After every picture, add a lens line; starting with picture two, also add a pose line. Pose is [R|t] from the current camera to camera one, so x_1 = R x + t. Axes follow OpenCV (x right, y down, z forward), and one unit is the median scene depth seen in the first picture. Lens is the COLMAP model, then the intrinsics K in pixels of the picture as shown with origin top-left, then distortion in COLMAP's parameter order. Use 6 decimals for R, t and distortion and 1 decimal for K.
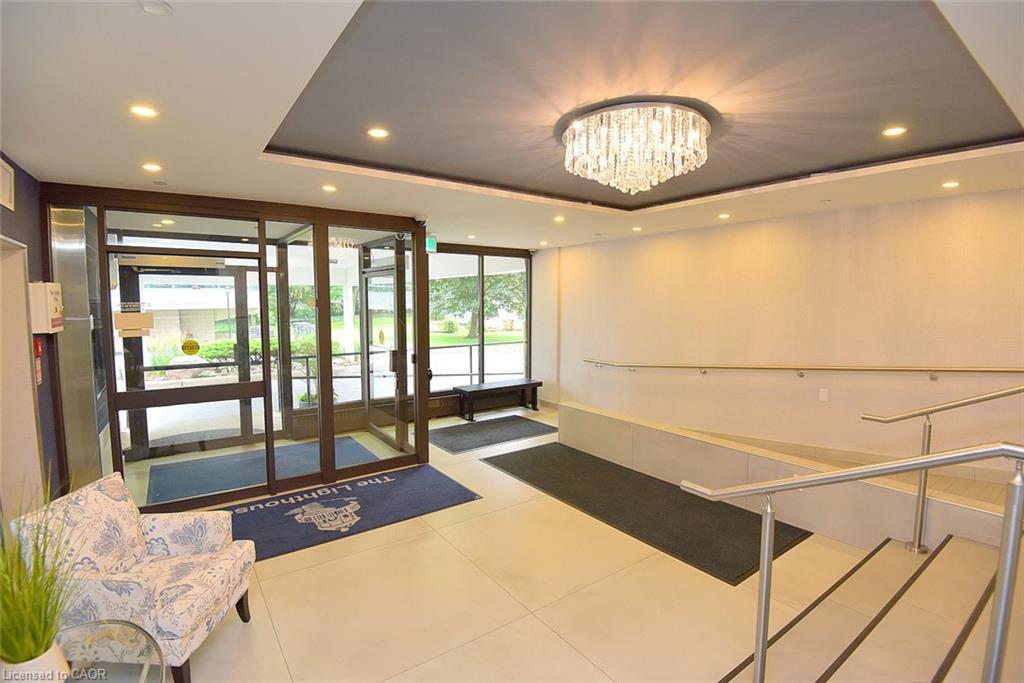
lens RADIAL K [[482.9, 0, 472.9], [0, 482.9, 334.6], [0, 0, 1]] dist [-0.000128, -0.000032]
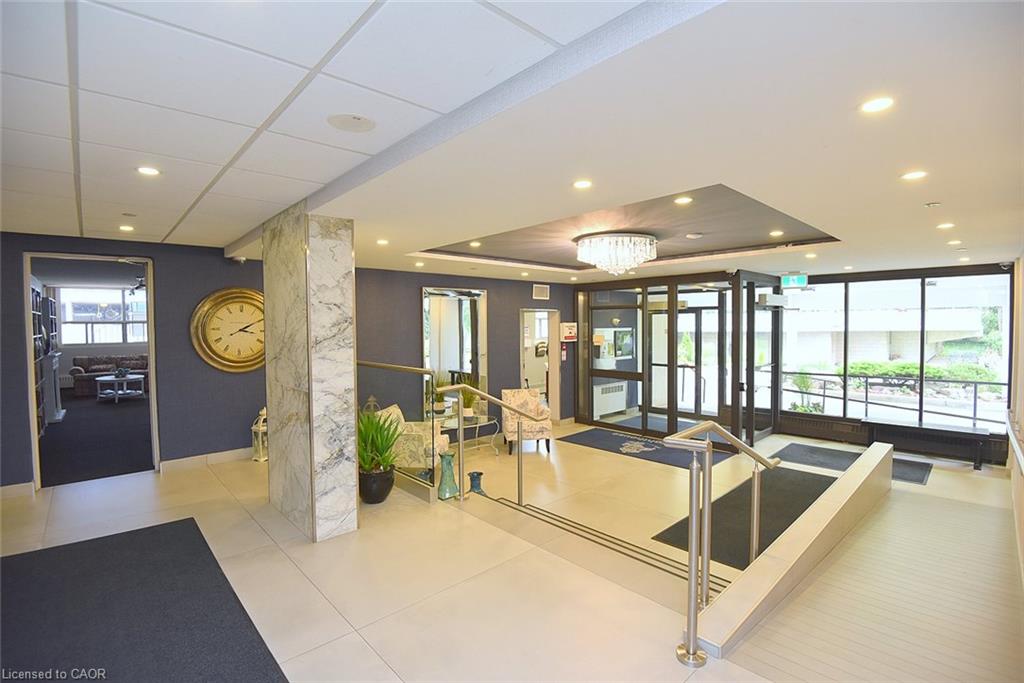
lens RADIAL K [[470.0, 0, 512.0], [0, 470.0, 341.5], [0, 0, 1]] dist [-0.000144, -0.000021]
pose [[0.176739, 0.033384, -0.983692, 1.196913], [-0.059729, 0.997946, 0.023136, -0.034982], [0.982444, 0.054666, 0.178370, 0.181434]]
